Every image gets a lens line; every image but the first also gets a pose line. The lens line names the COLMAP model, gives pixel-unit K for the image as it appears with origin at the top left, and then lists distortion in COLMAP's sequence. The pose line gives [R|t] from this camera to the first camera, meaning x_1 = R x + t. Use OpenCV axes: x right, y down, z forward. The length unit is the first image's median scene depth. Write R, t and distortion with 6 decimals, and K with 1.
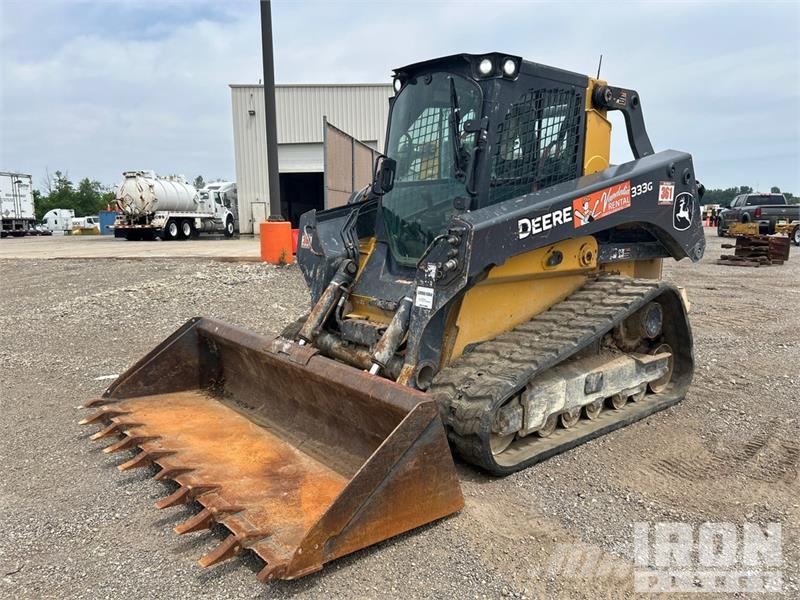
lens RADIAL K [[607.2, 0, 398.1], [0, 607.2, 304.5], [0, 0, 1]] dist [0.057452, -0.076202]
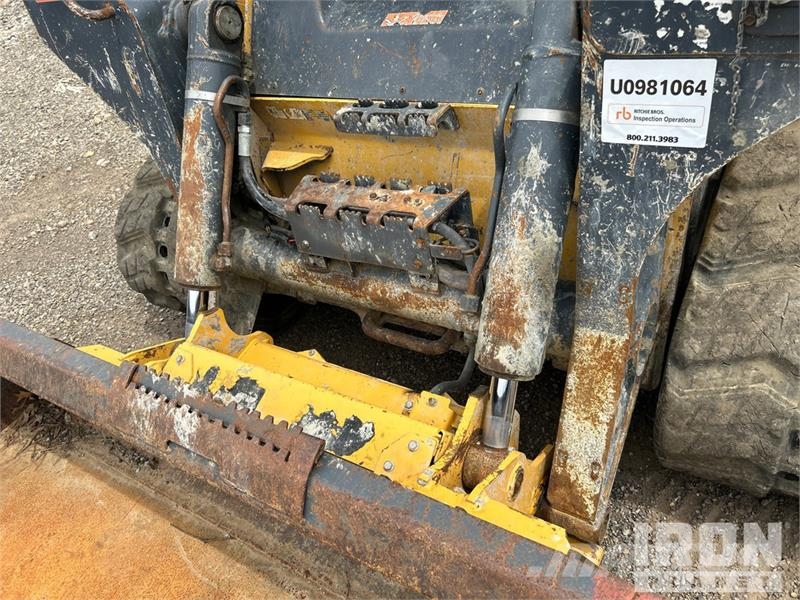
lens RADIAL K [[607.2, 0, 398.1], [0, 607.2, 304.5], [0, 0, 1]] dist [0.057452, -0.076202]
pose [[0.916838, -0.388949, 0.090143, -0.079820], [0.290367, 0.804531, 0.518090, -0.081039], [-0.274034, -0.448830, 0.850563, 0.634907]]
